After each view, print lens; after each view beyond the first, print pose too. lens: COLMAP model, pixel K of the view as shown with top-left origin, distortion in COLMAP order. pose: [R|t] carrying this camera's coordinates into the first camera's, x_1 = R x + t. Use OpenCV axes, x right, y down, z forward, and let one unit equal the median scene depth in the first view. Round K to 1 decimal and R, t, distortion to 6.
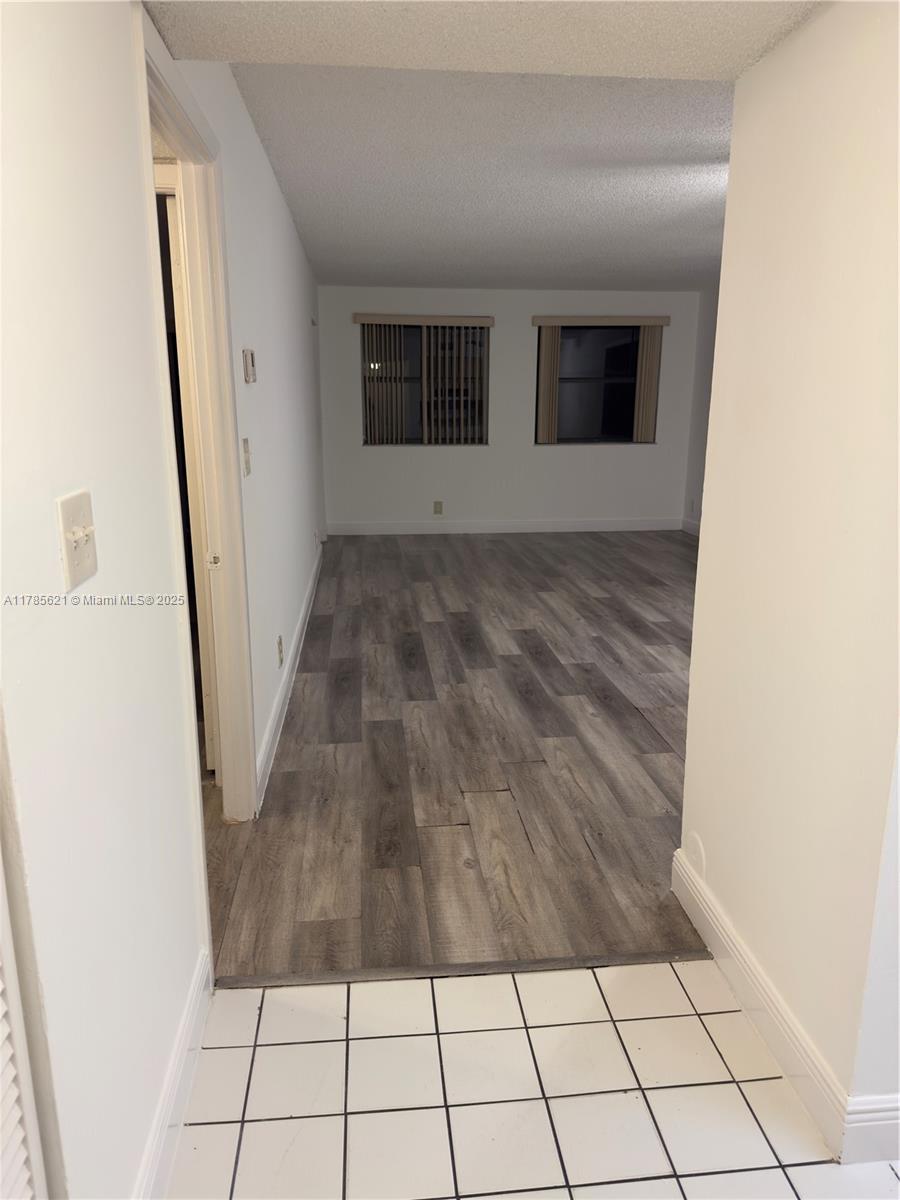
lens RADIAL K [[844.7, 0, 450.0], [0, 844.7, 600.0], [0, 0, 1]] dist [0.145868, -0.000252]
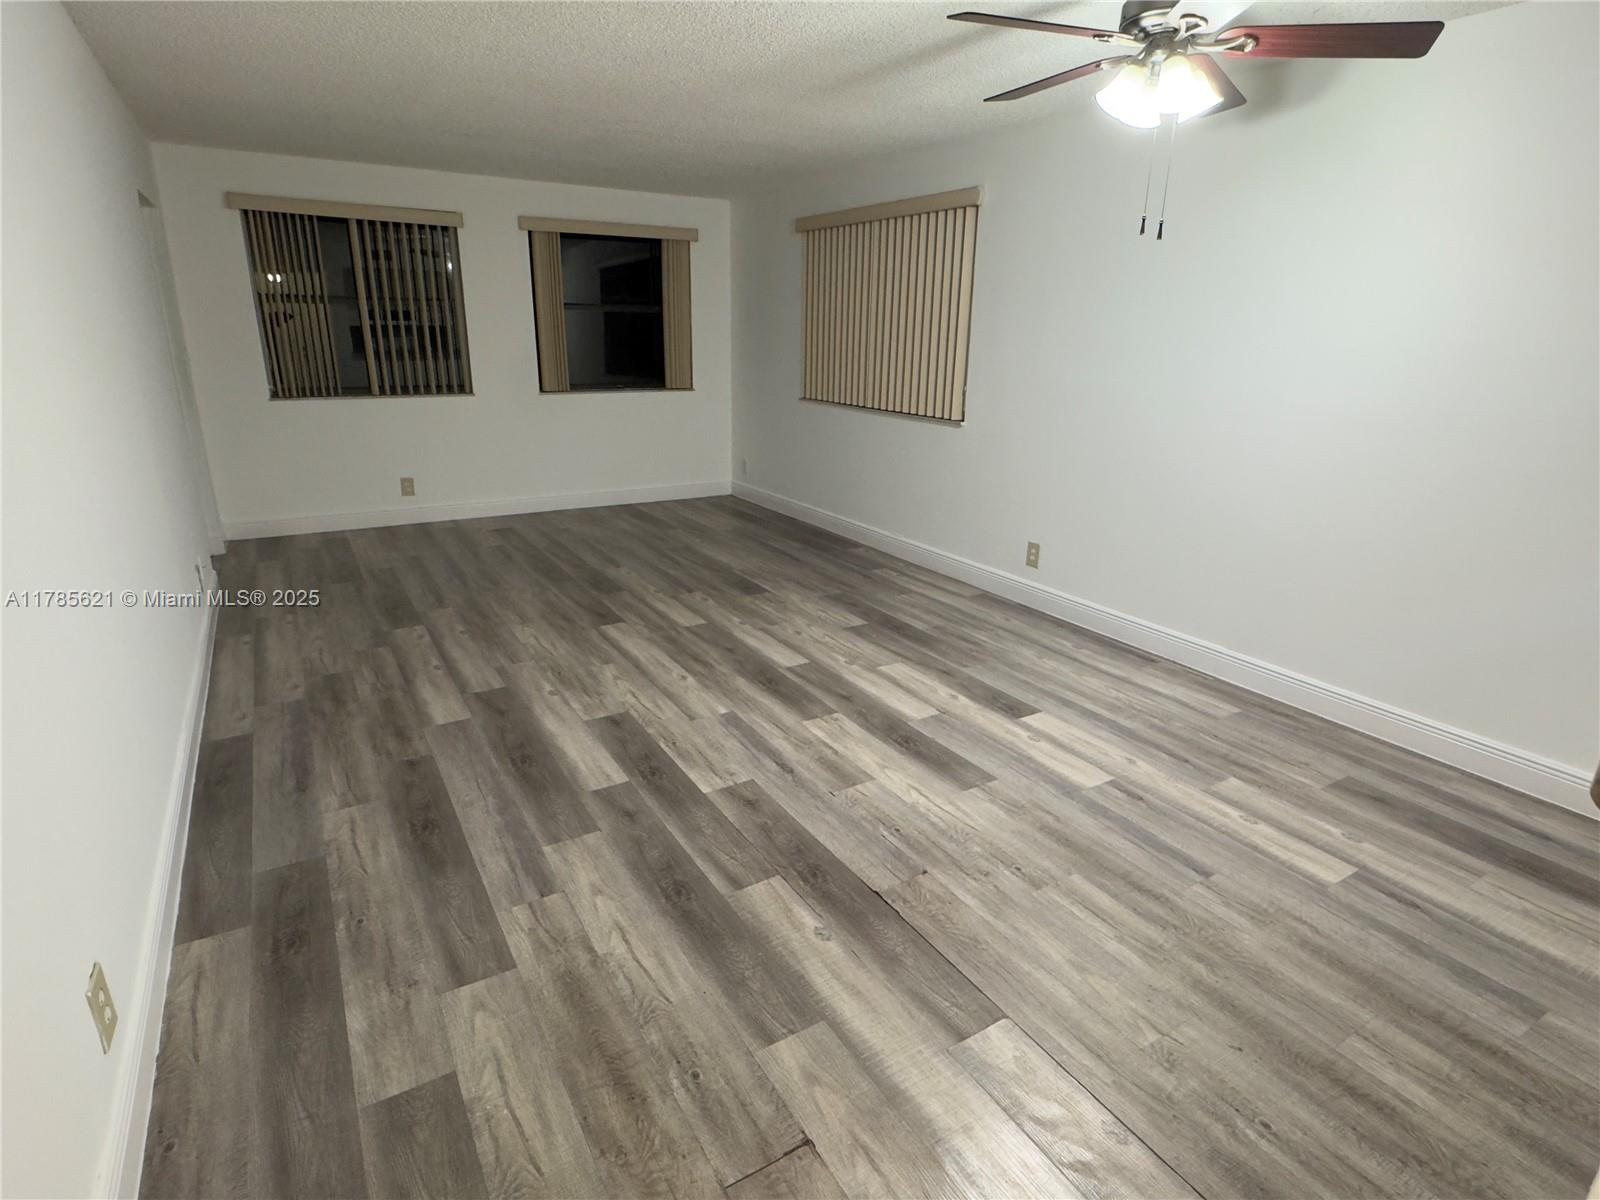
lens RADIAL K [[858.0, 0, 800.0], [0, 858.0, 600.0], [0, 0, 1]] dist [-0.003881, 0.001022]
pose [[0.905729, -0.116882, 0.407424, -0.031656], [0.083219, 0.991556, 0.099455, -0.095624], [-0.415608, -0.056174, 0.907808, 0.353345]]
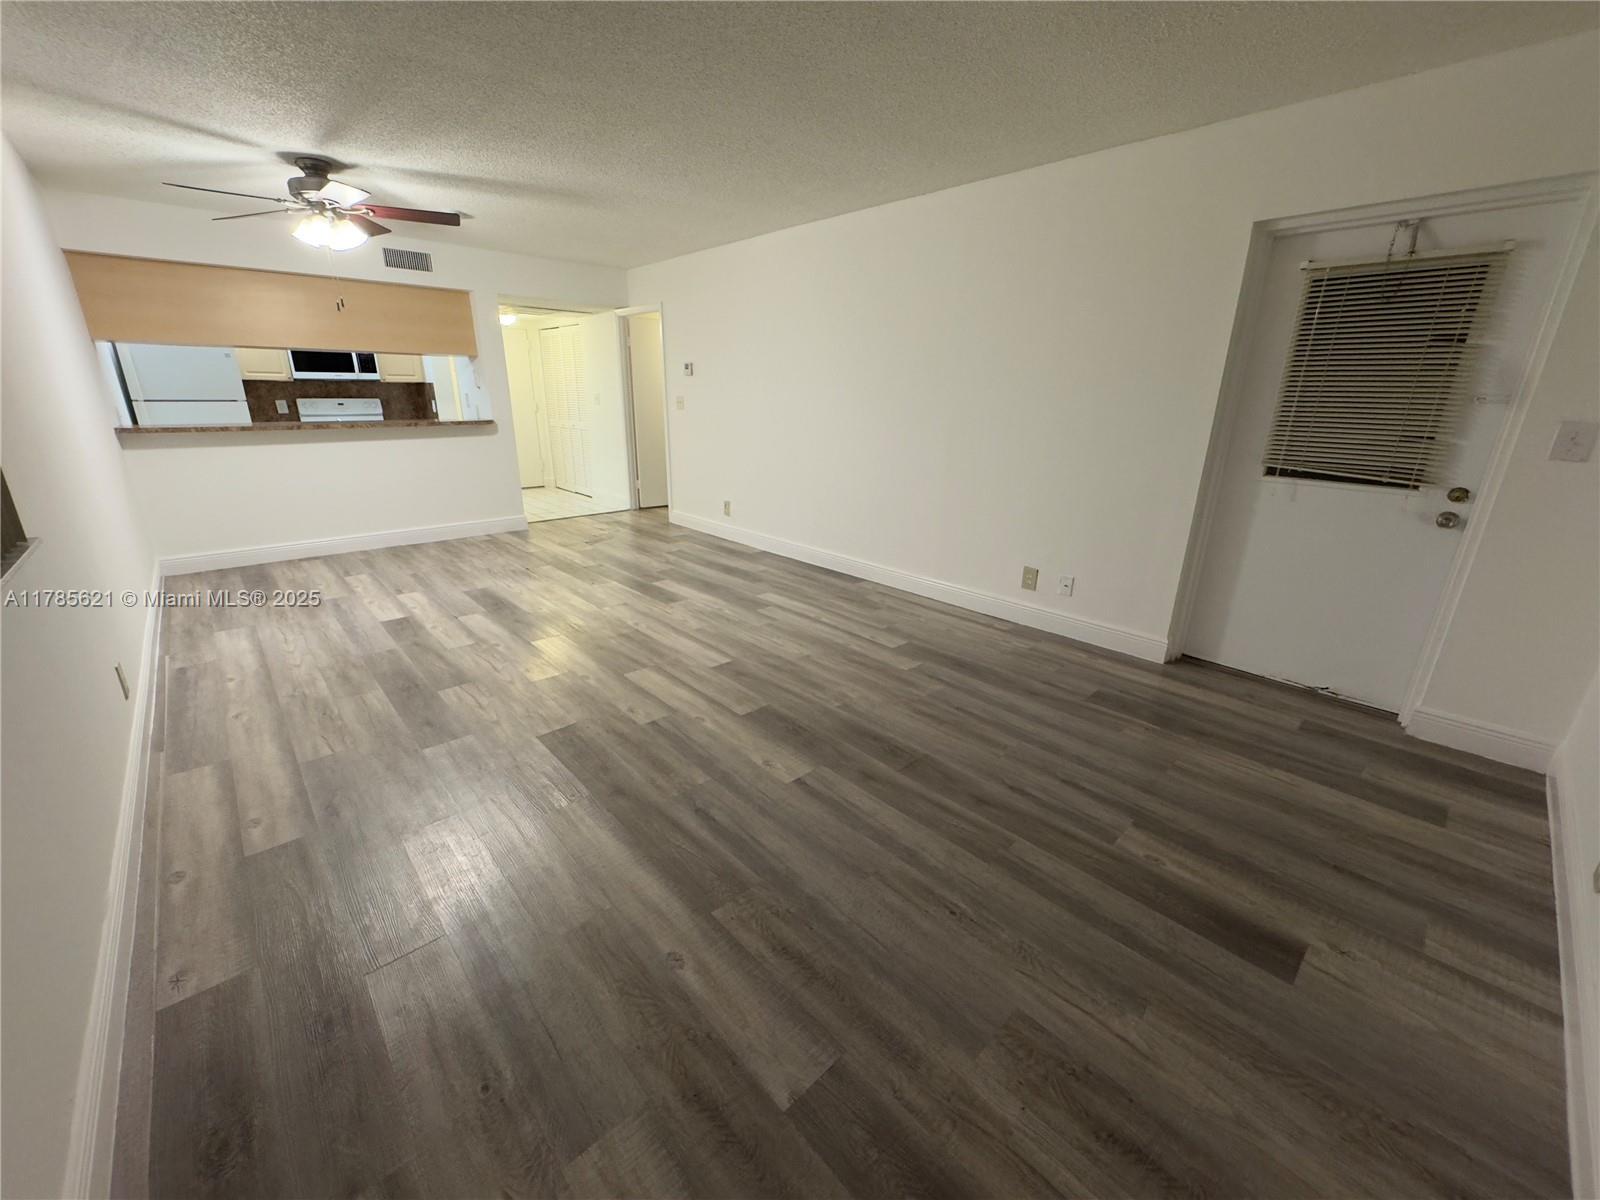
lens RADIAL K [[633.3, 0, 800.0], [0, 633.3, 600.0], [0, 0, 1]] dist [-0.000042, -0.000070]
pose [[-0.801839, 0.178231, -0.570340, 0.389285], [-0.149780, 0.864058, 0.480593, -0.348405], [0.578464, 0.470784, -0.666140, 1.526076]]
